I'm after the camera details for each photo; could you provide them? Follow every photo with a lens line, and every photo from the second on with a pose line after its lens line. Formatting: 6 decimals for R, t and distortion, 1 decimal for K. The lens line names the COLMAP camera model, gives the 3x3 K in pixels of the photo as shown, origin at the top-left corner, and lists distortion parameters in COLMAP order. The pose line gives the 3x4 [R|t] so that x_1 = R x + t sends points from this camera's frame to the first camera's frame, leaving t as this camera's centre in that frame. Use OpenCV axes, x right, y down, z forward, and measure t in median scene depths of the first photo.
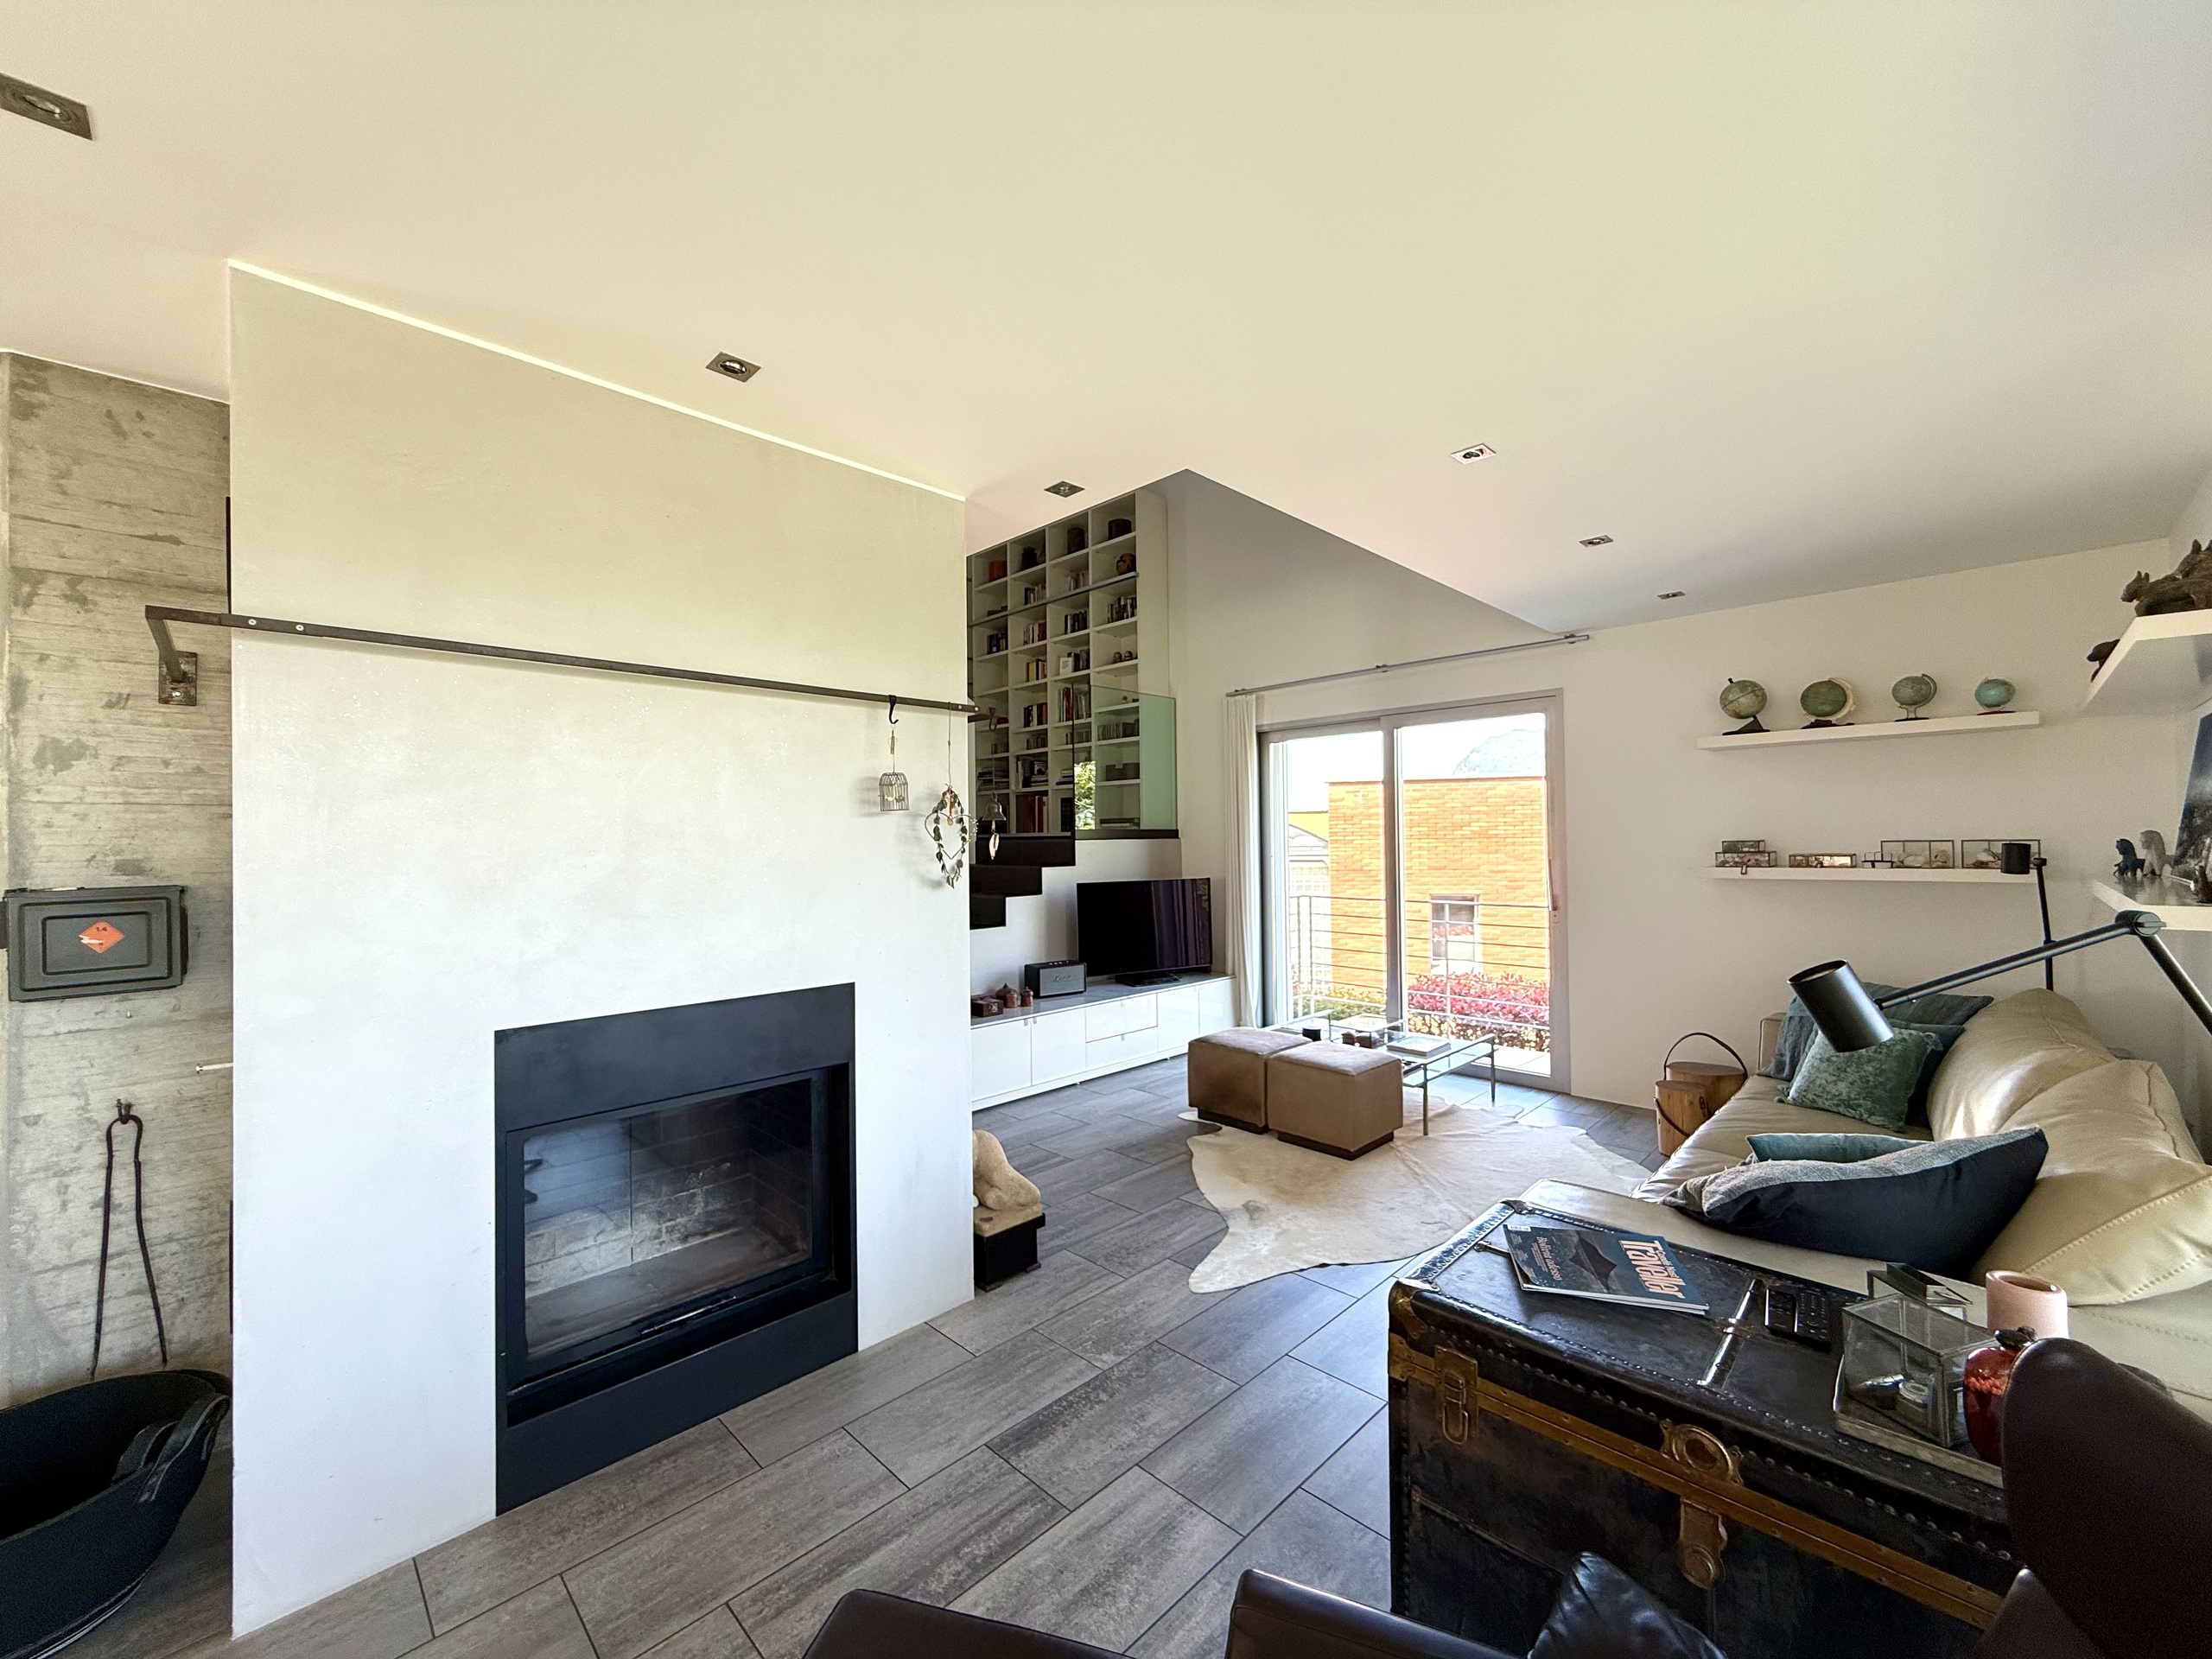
lens RADIAL K [[876.1, 0, 1100.3], [0, 876.1, 831.0], [0, 0, 1]] dist [-0.001155, 0.000076]
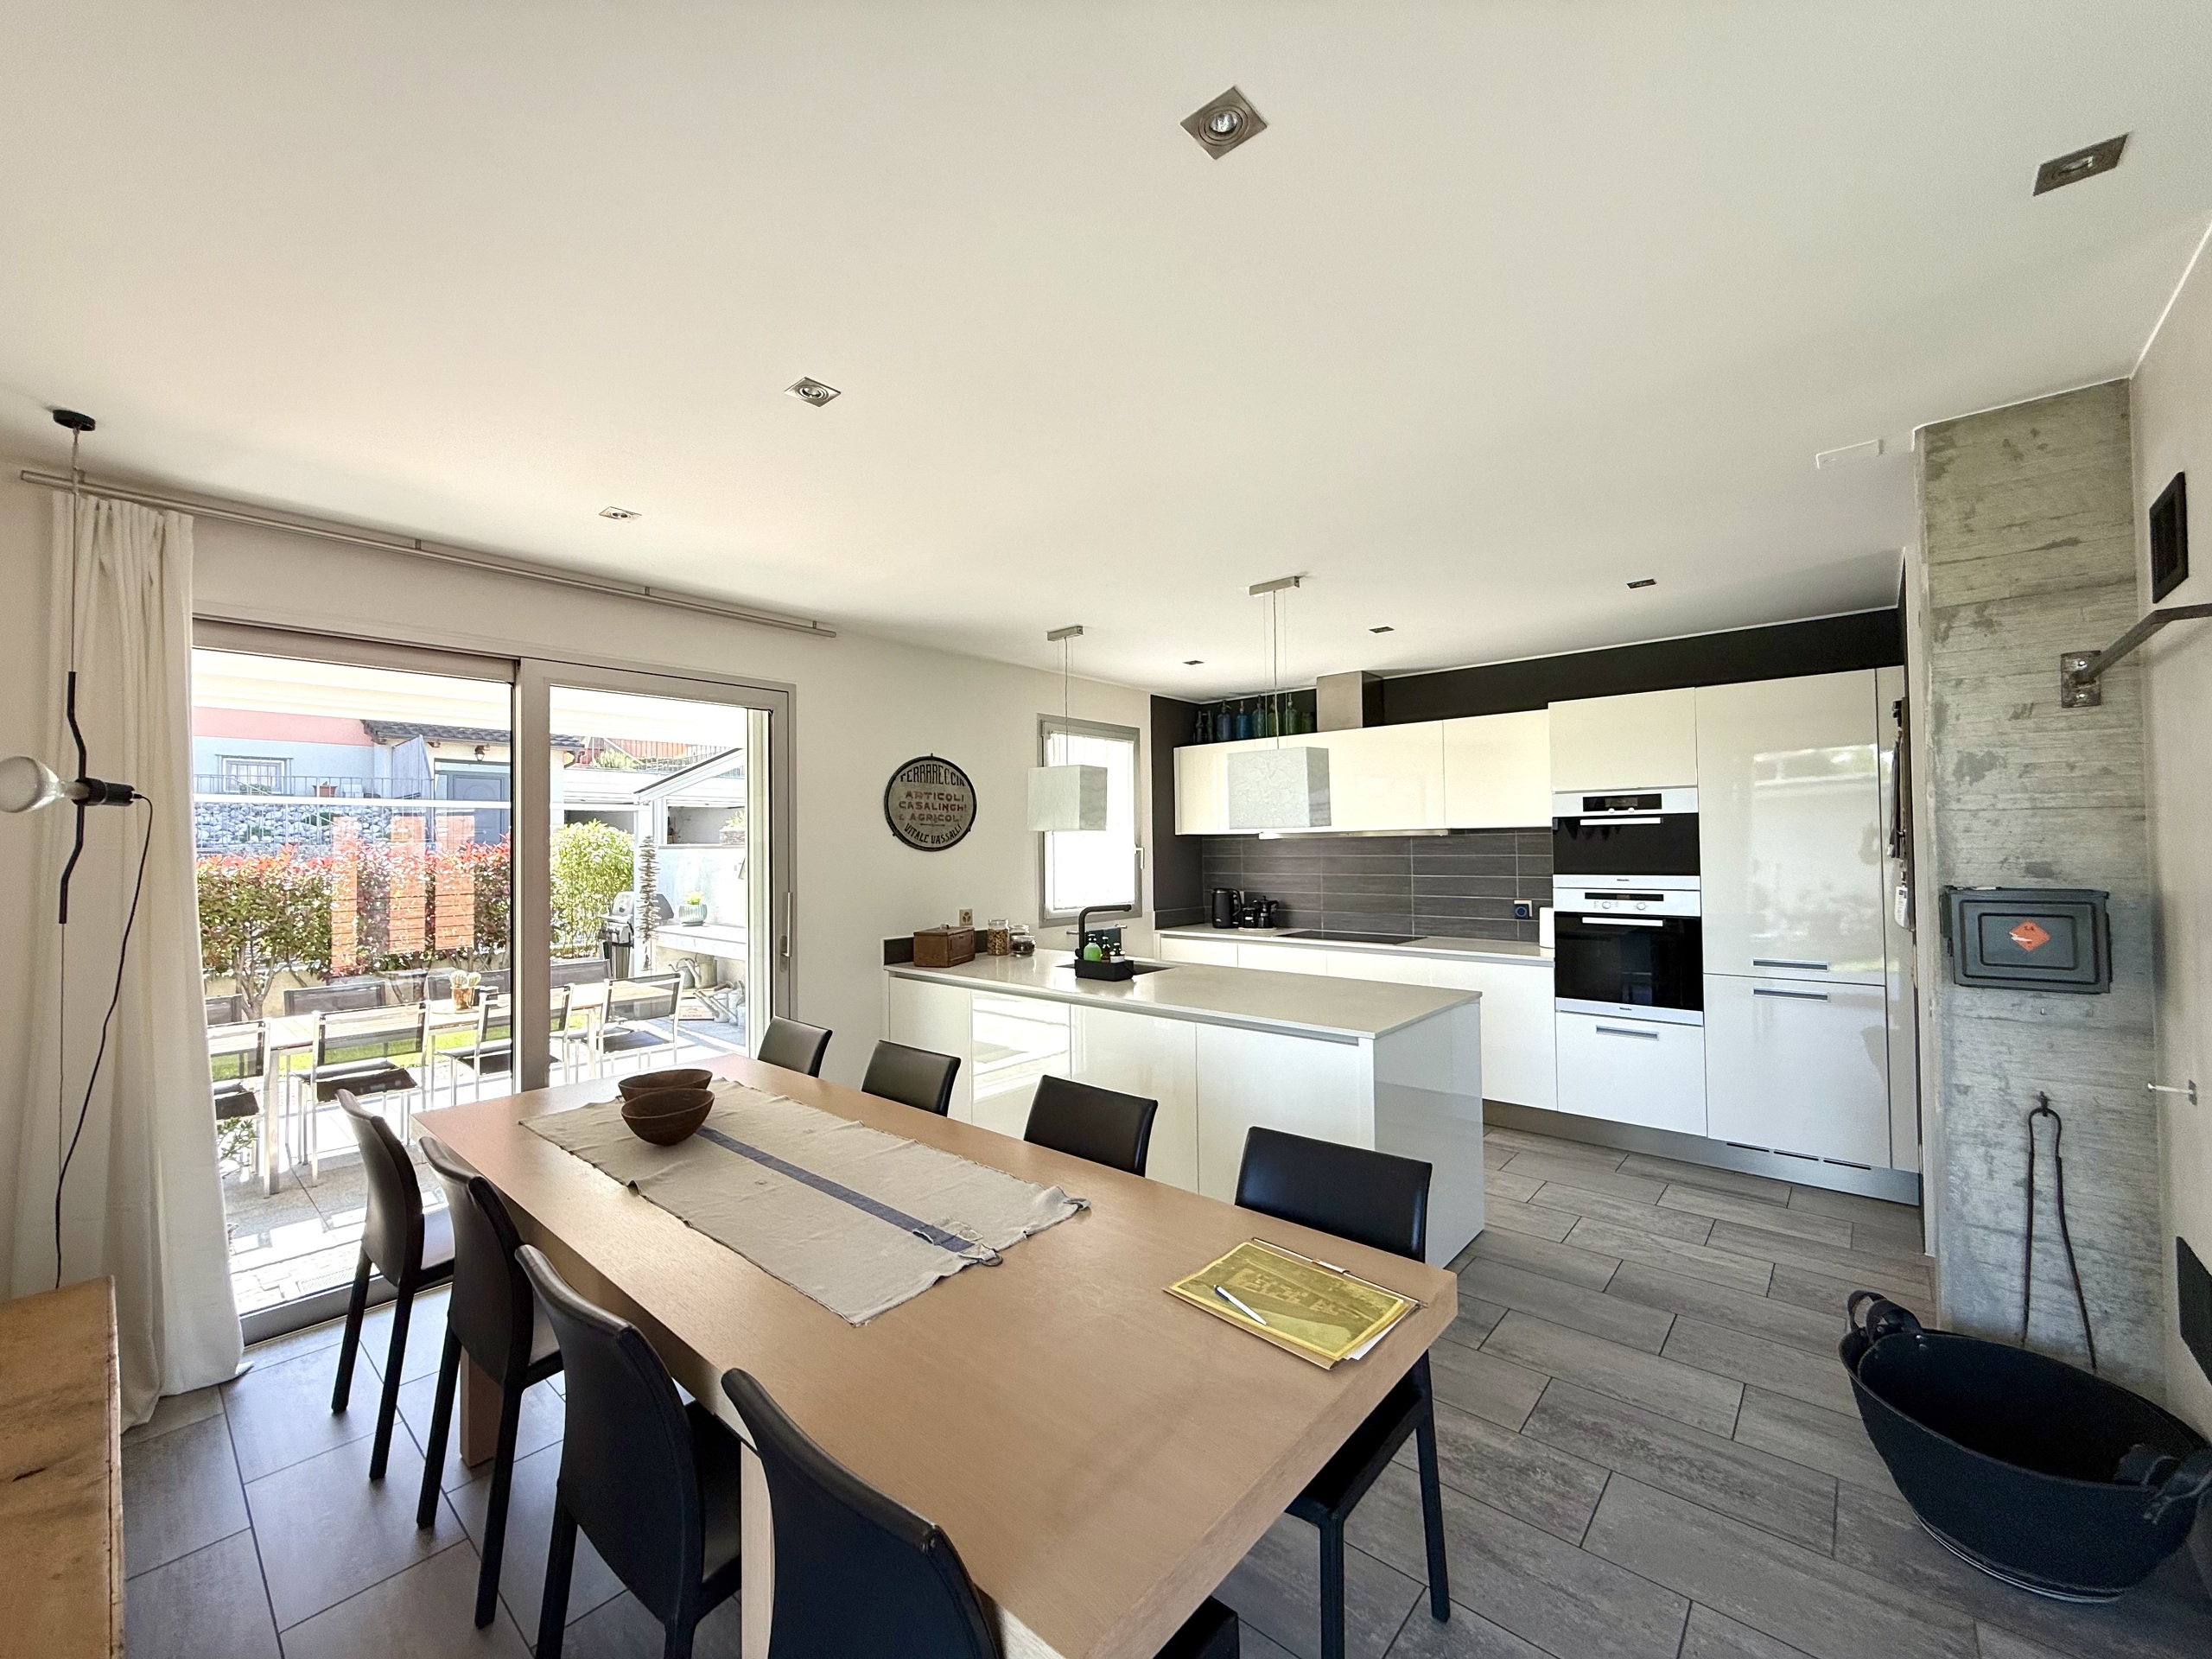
lens RADIAL K [[876.1, 0, 1095.3], [0, 876.1, 828.8], [0, 0, 1]] dist [-0.001155, 0.000076]
pose [[0.069293, -0.004750, -0.997585, -0.151922], [0.023005, 0.999730, -0.003163, -0.030036], [0.997331, -0.022731, 0.069383, -0.190564]]
